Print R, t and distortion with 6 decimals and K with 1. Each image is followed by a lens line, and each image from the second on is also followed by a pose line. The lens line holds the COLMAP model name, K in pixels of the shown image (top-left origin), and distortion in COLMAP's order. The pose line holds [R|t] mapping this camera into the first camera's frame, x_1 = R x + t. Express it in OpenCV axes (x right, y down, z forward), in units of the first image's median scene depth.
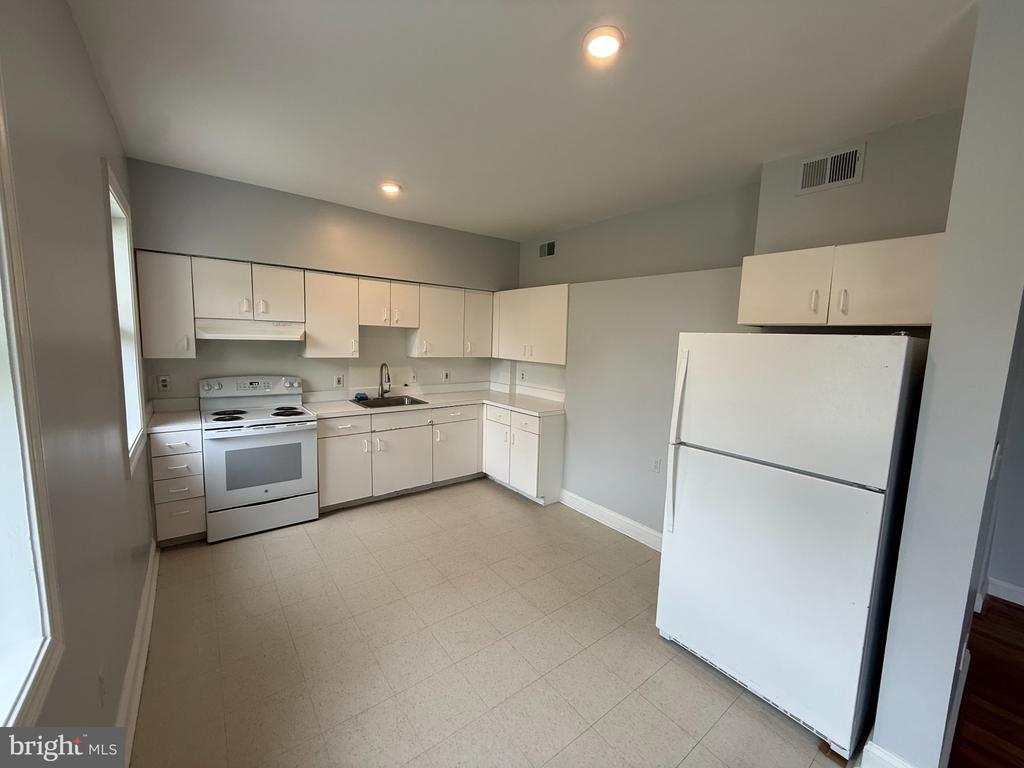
lens RADIAL K [[408.3, 0, 514.3], [0, 408.3, 380.4], [0, 0, 1]] dist [-0.000335, -0.000107]
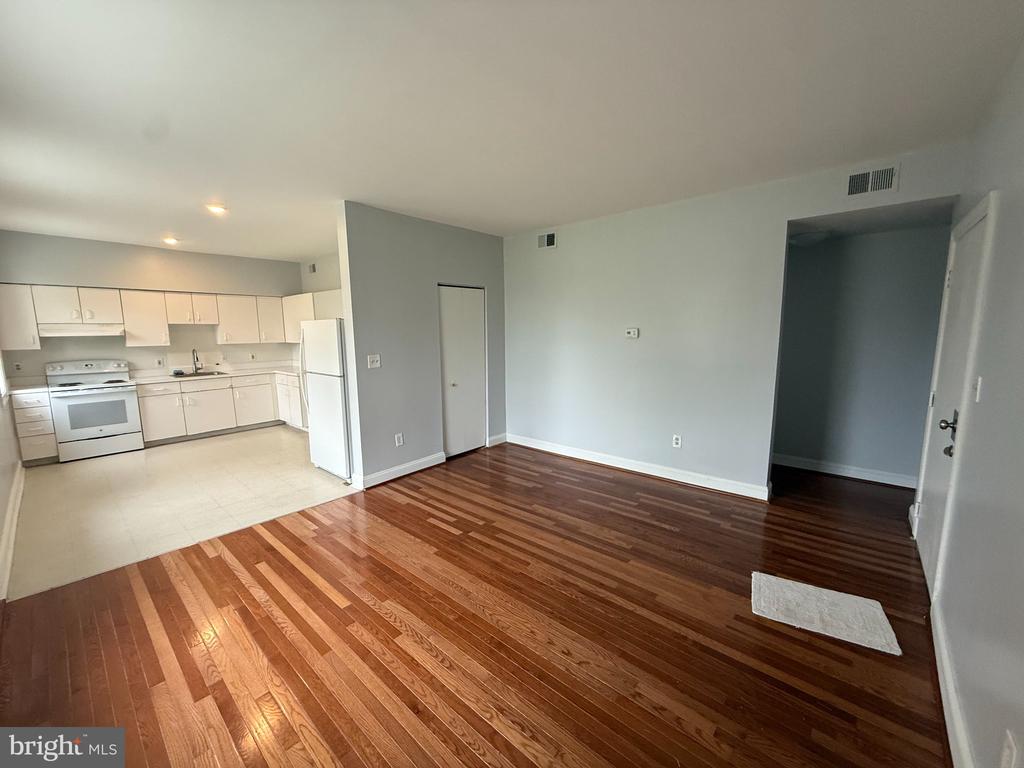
lens RADIAL K [[408.3, 0, 514.3], [0, 408.3, 380.4], [0, 0, 1]] dist [-0.000335, -0.000107]
pose [[0.981757, -0.066141, 0.178266, 0.649852], [0.062106, 0.997673, 0.028131, 0.120707], [-0.179711, -0.016546, 0.983580, -0.787192]]
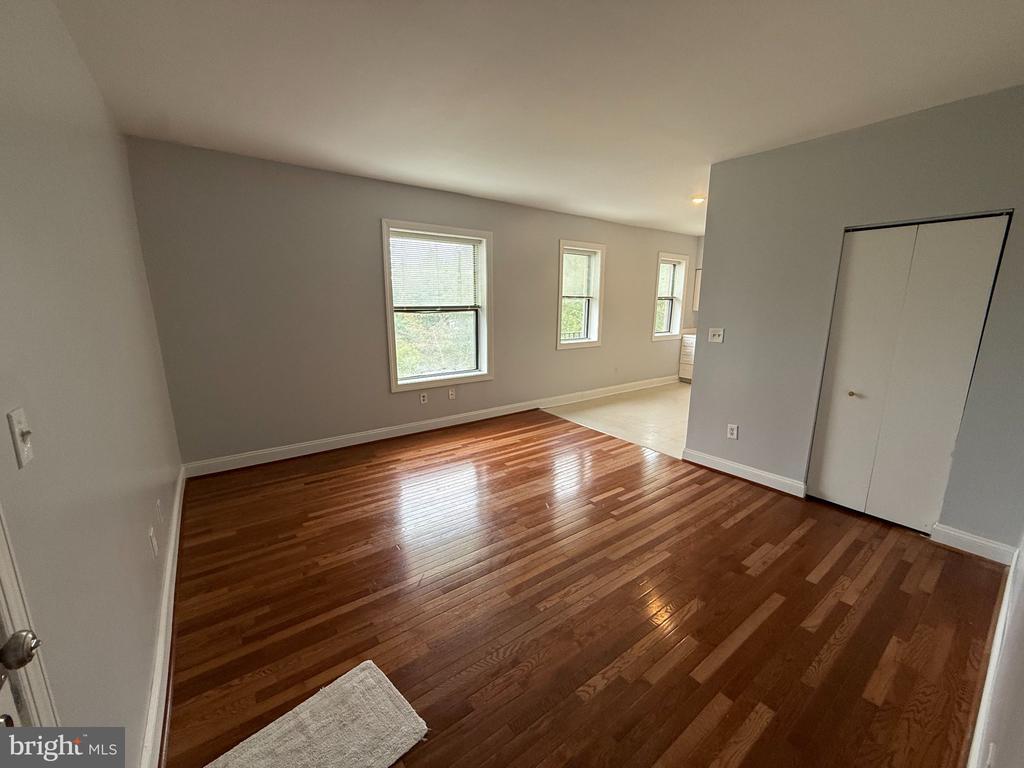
lens RADIAL K [[404.5, 0, 502.2], [0, 404.5, 381.4], [0, 0, 1]] dist [0.000201, 0.000040]
pose [[-0.041148, 0.167311, -0.985045, 1.535819], [-0.116932, 0.978299, 0.171050, 0.078120], [0.992287, 0.122222, -0.020691, -0.102277]]
